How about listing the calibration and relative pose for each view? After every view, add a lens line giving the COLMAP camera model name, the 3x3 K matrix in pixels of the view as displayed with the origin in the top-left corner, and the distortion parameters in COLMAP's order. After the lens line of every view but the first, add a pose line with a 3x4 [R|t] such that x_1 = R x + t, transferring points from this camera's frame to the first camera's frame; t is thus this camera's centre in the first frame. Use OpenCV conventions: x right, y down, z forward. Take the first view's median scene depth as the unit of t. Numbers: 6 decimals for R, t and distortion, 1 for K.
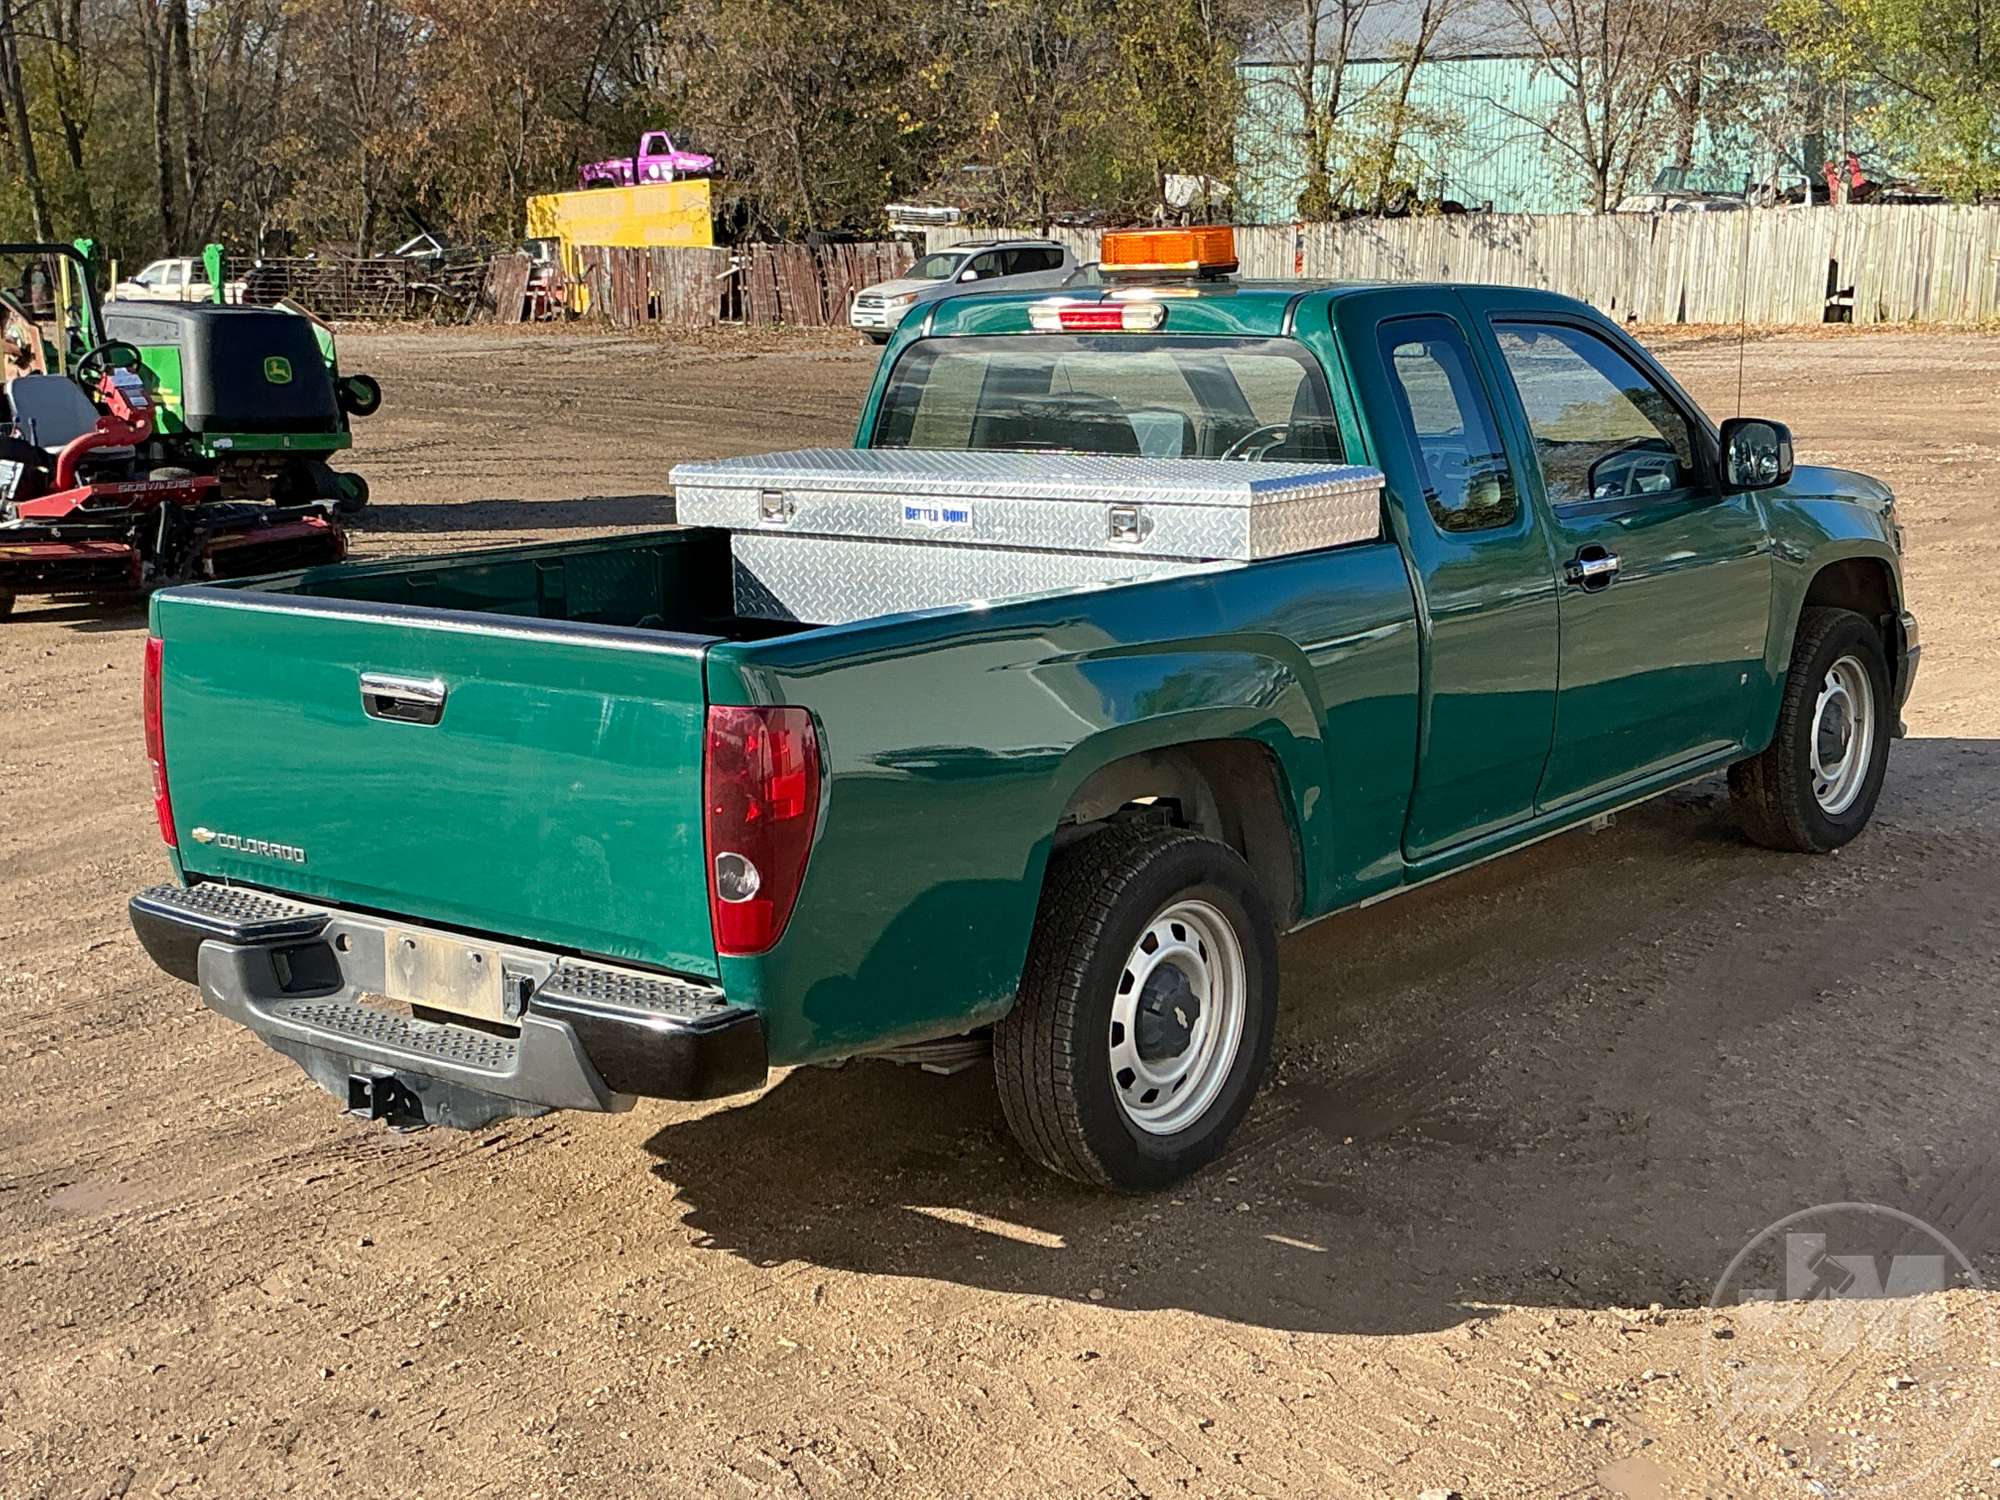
lens RADIAL K [[2684.6, 0, 1000.0], [0, 2684.6, 750.0], [0, 0, 1]] dist [0.117350, -0.045731]
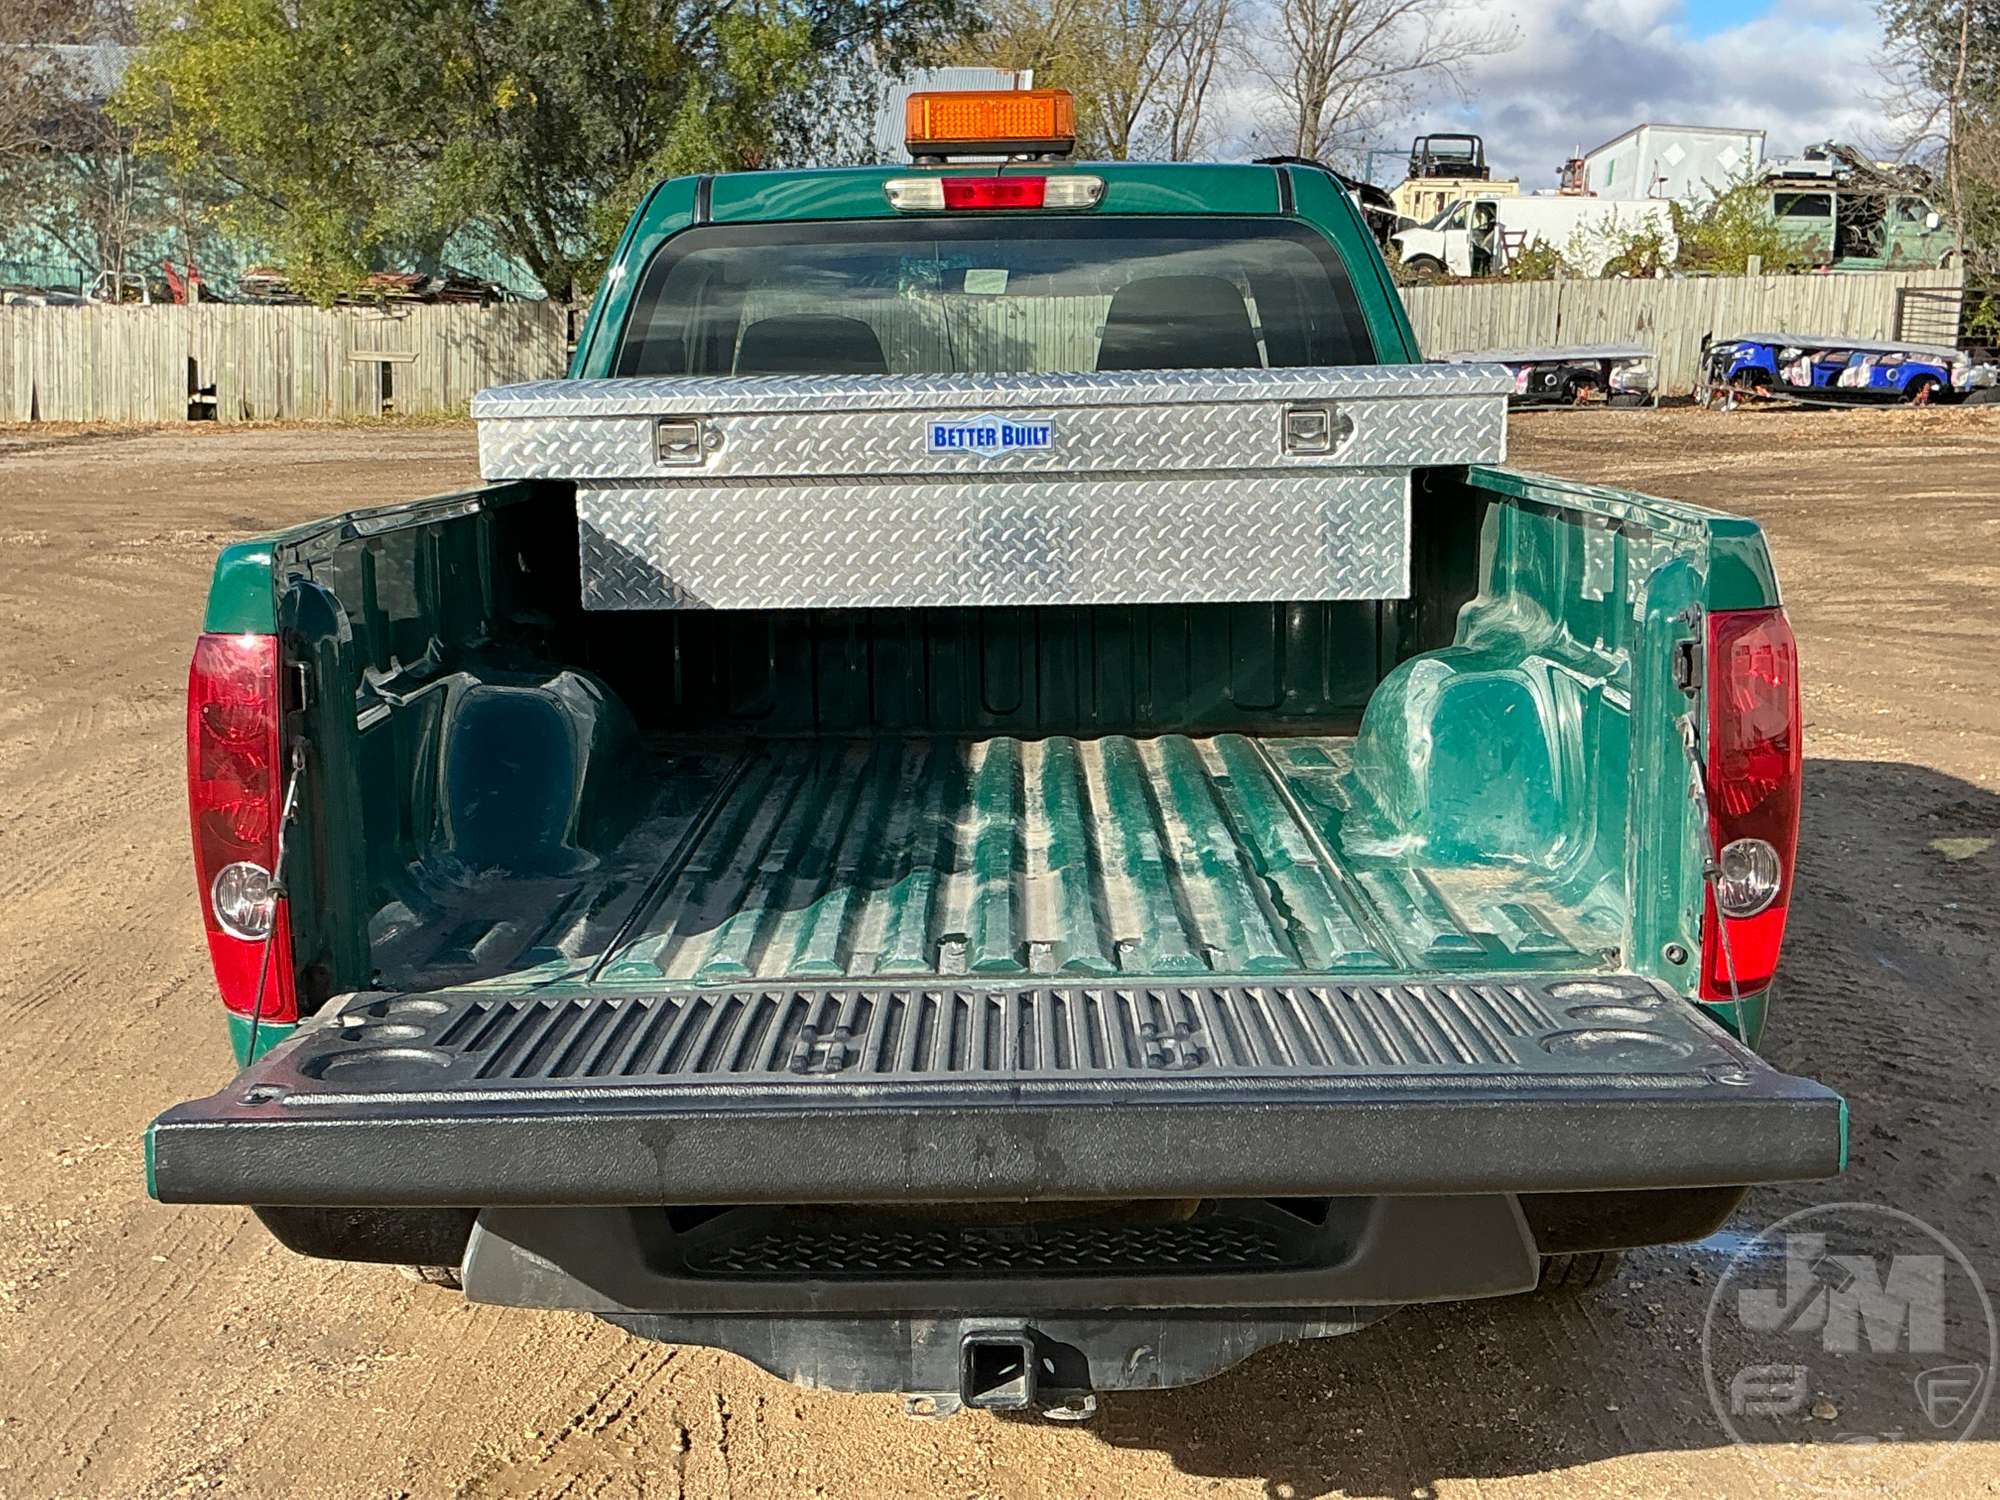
lens RADIAL K [[2601.3, 0, 1000.0], [0, 2601.3, 750.0], [0, 0, 1]] dist [0.127202, -0.269178]
pose [[0.777526, -0.084795, 0.623108, -0.078327], [0.111918, 0.993708, -0.004426, -0.000021], [-0.618812, 0.073179, 0.782123, 0.076760]]
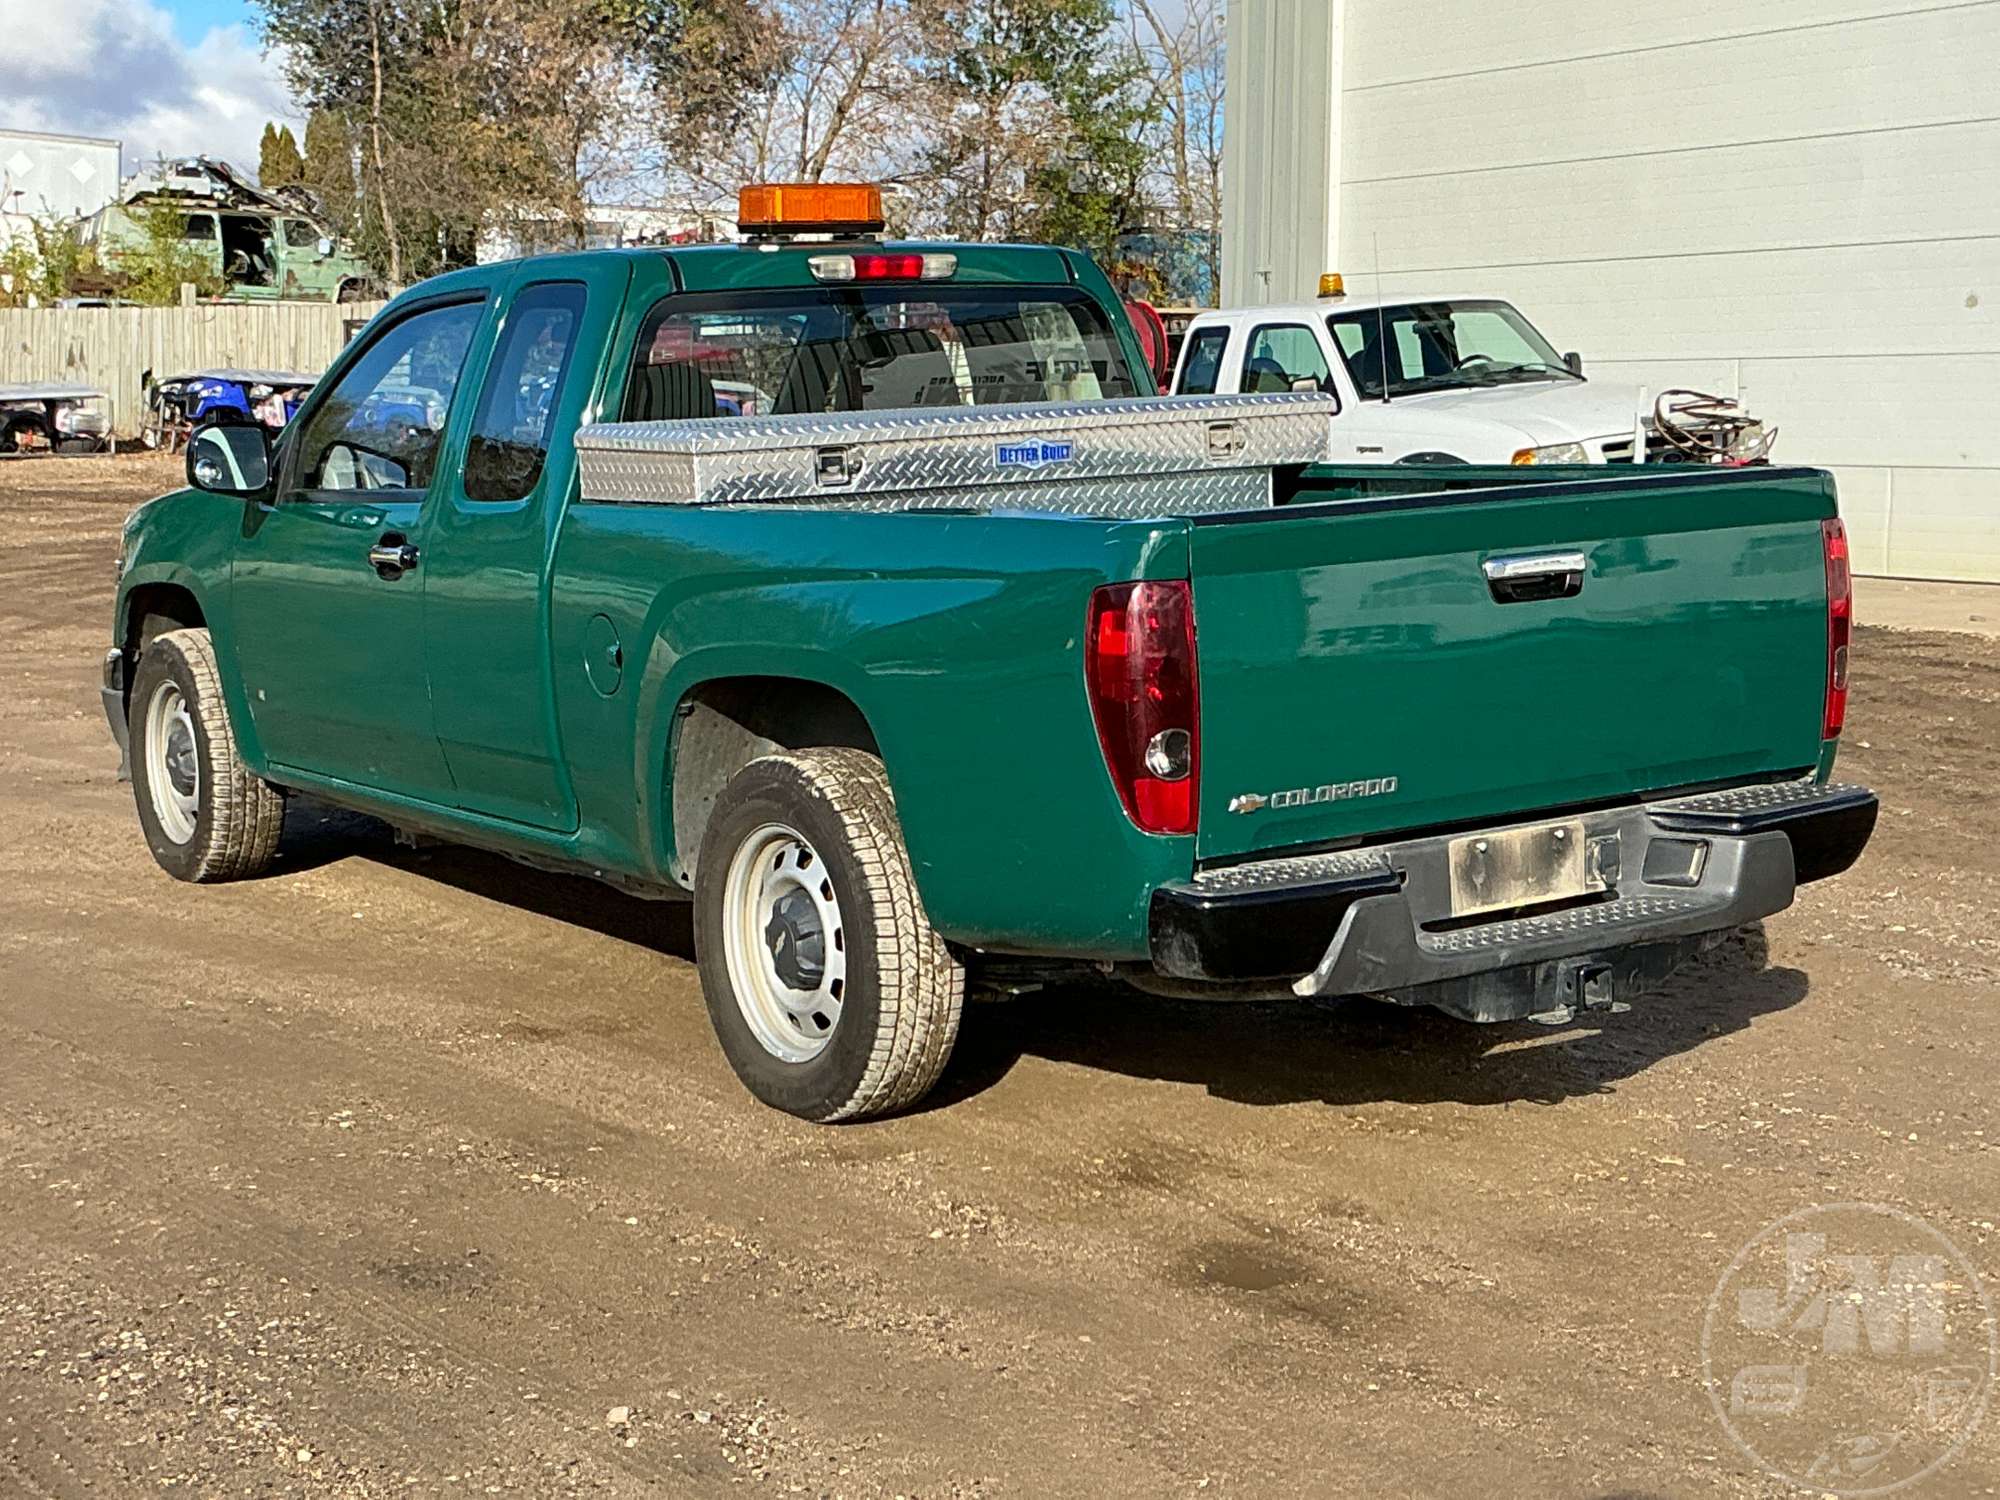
lens RADIAL K [[3094.8, 0, 1000.0], [0, 3094.8, 750.0], [0, 0, 1]] dist [0.112559, -0.075593]
pose [[0.283302, -0.112954, 0.952356, -0.184519], [0.200234, 0.978121, 0.056445, -0.008175], [-0.937895, 0.174703, 0.299721, 0.117244]]
